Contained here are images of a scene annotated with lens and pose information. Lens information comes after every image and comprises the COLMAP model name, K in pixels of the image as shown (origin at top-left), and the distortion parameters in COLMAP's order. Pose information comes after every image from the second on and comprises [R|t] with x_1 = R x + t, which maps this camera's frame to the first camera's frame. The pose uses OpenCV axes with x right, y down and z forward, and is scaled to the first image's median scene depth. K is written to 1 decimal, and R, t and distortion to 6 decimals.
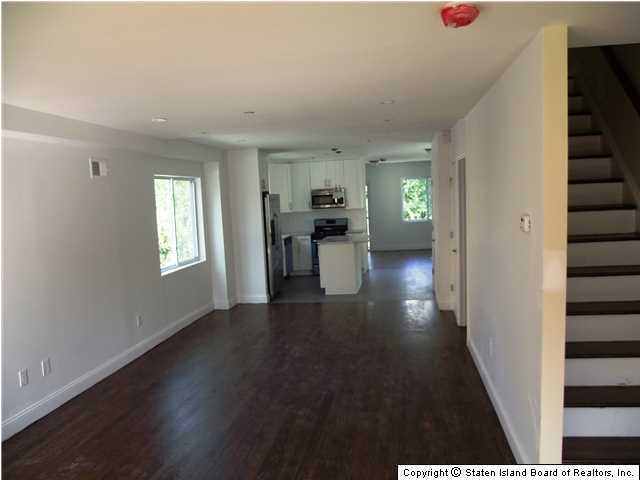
lens RADIAL K [[508.2, 0, 318.0], [0, 508.2, 235.5], [0, 0, 1]] dist [-0.047170, 0.000092]
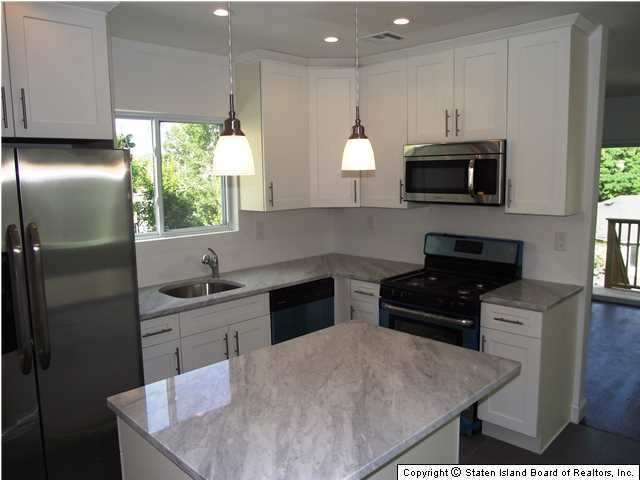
lens RADIAL K [[508.2, 0, 321.6], [0, 508.2, 237.9], [0, 0, 1]] dist [-0.047170, 0.000092]
pose [[0.817918, 0.112443, -0.564241, 0.134407], [-0.074856, 0.993178, 0.089412, -0.056014], [0.570445, -0.030895, 0.820755, 0.708014]]
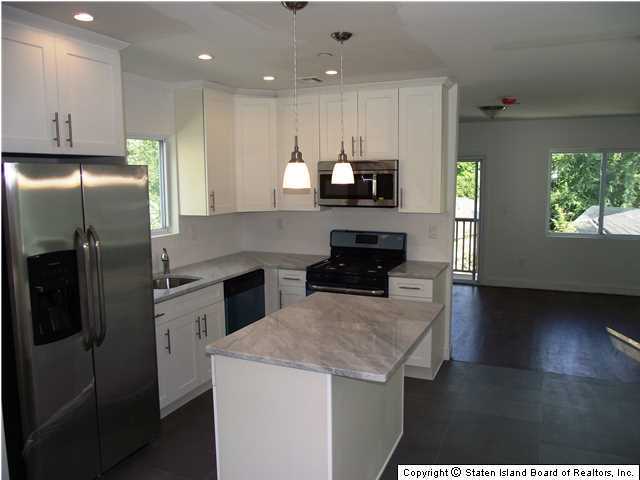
lens RADIAL K [[508.2, 0, 321.3], [0, 508.2, 240.6], [0, 0, 1]] dist [-0.047170, 0.000092]
pose [[0.966271, 0.073921, -0.246690, 0.097528], [-0.061824, 0.996490, 0.056439, -0.048961], [0.249996, -0.039284, 0.967450, 0.598799]]
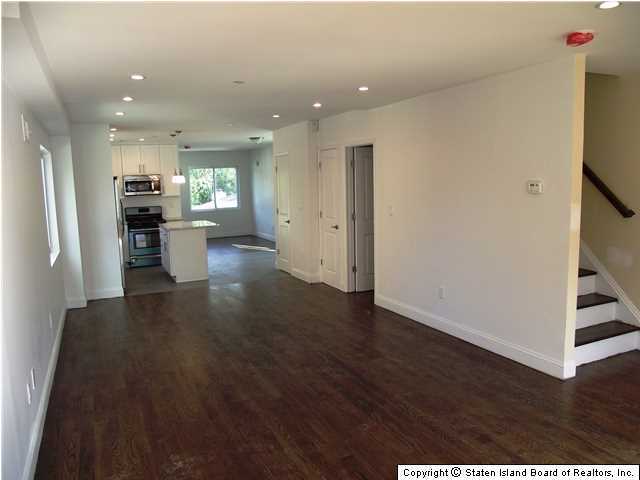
lens RADIAL K [[508.2, 0, 322.1], [0, 508.2, 245.7], [0, 0, 1]] dist [-0.047170, 0.000092]
pose [[0.835223, -0.049710, 0.547660, -0.222298], [0.035173, 0.998696, 0.037008, 0.016456], [-0.548785, -0.011648, 0.835882, 0.038607]]
